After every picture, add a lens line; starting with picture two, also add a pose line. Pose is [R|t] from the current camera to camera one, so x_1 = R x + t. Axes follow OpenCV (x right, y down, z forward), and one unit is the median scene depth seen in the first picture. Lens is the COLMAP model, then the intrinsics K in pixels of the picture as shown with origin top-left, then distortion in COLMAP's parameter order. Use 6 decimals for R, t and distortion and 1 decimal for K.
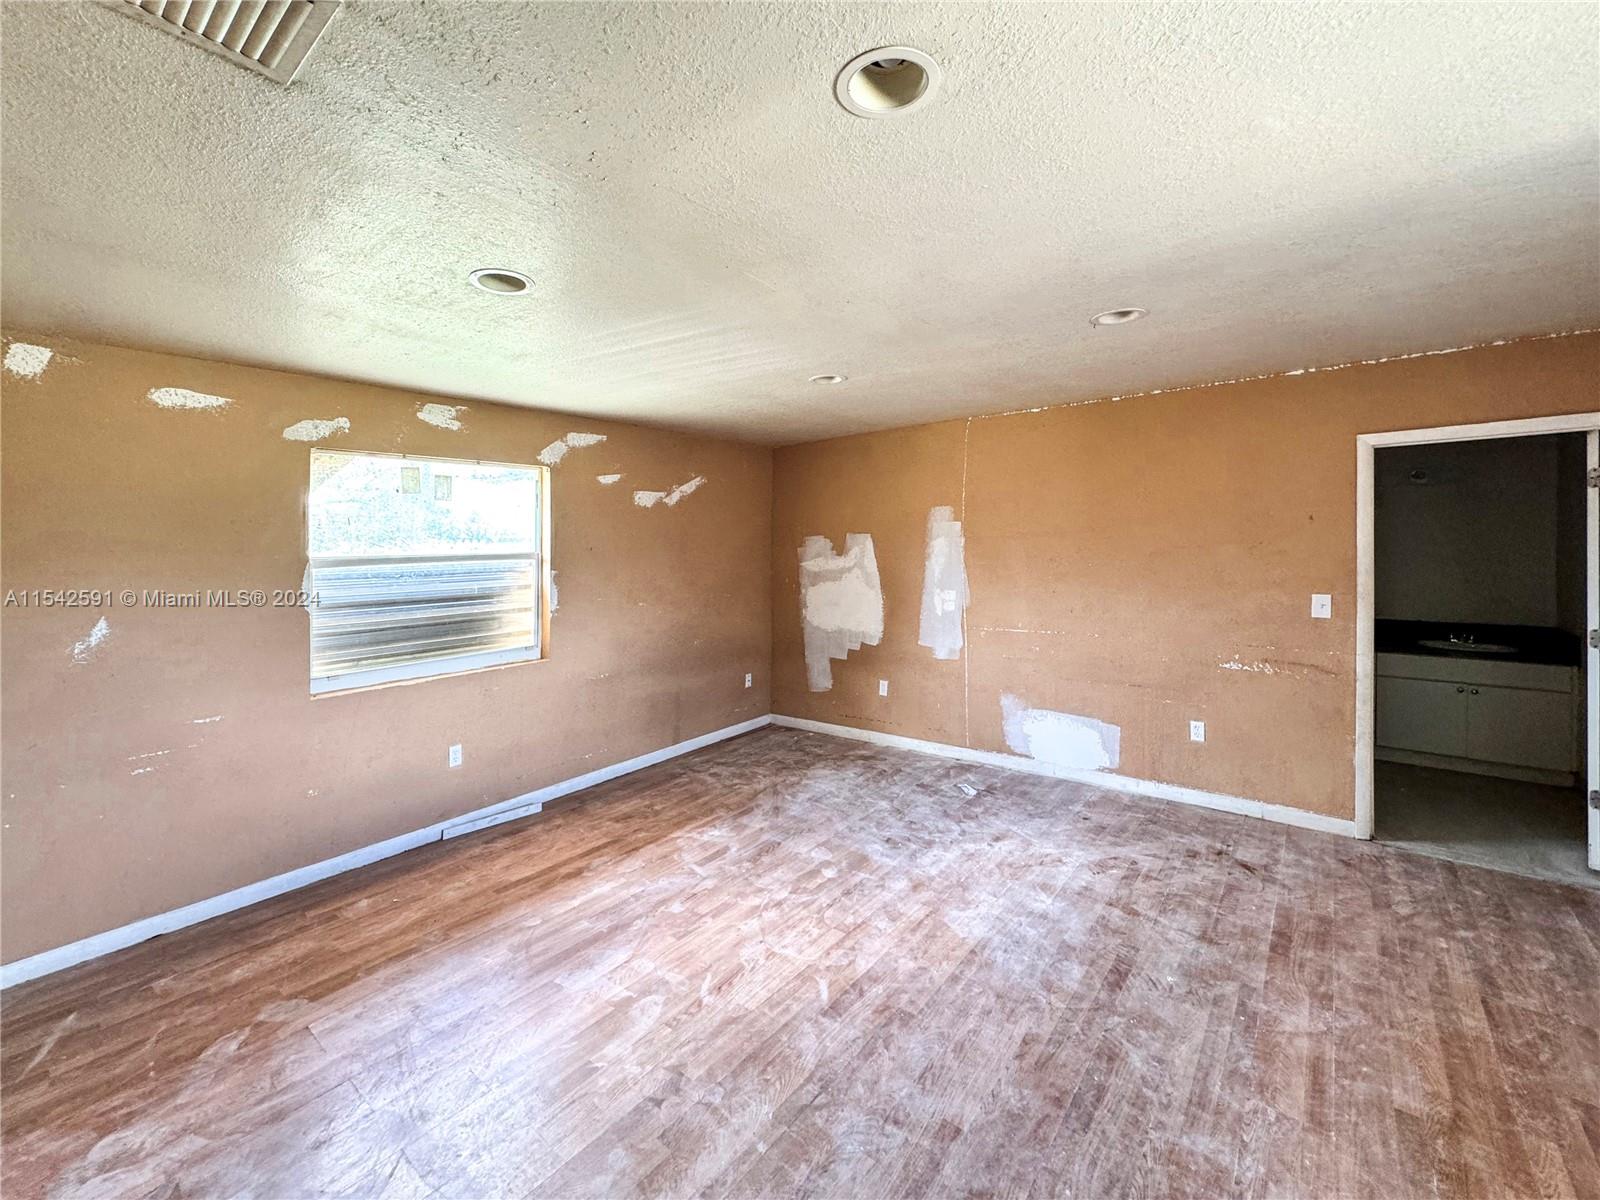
lens RADIAL K [[668.0, 0, 793.3], [0, 668.0, 571.3], [0, 0, 1]] dist [-0.001589, 0.000042]
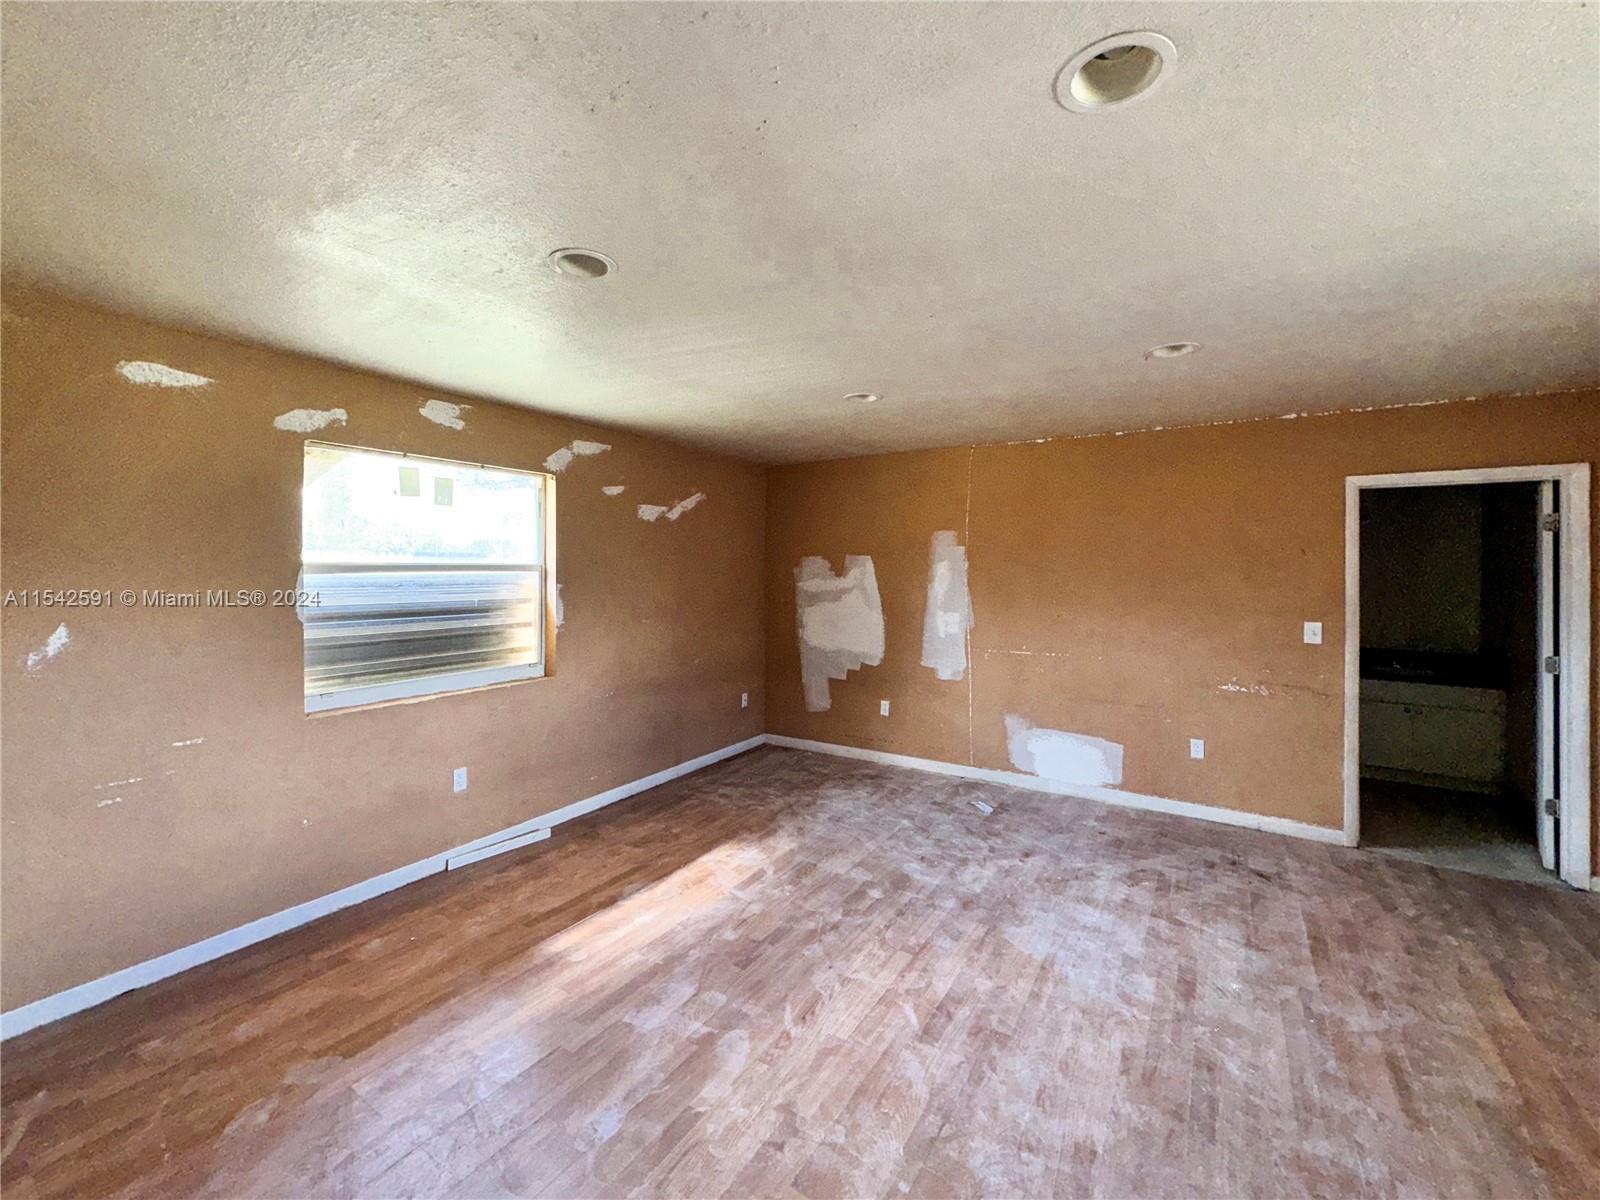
lens RADIAL K [[650.6, 0, 800.0], [0, 650.6, 600.0], [0, 0, 1]] dist [-0.001870, 0.000380]
pose [[0.992800, 0.021311, 0.117872, -0.178963], [-0.022268, 0.999729, 0.006806, 0.011132], [-0.117695, -0.009381, 0.993005, 0.056184]]
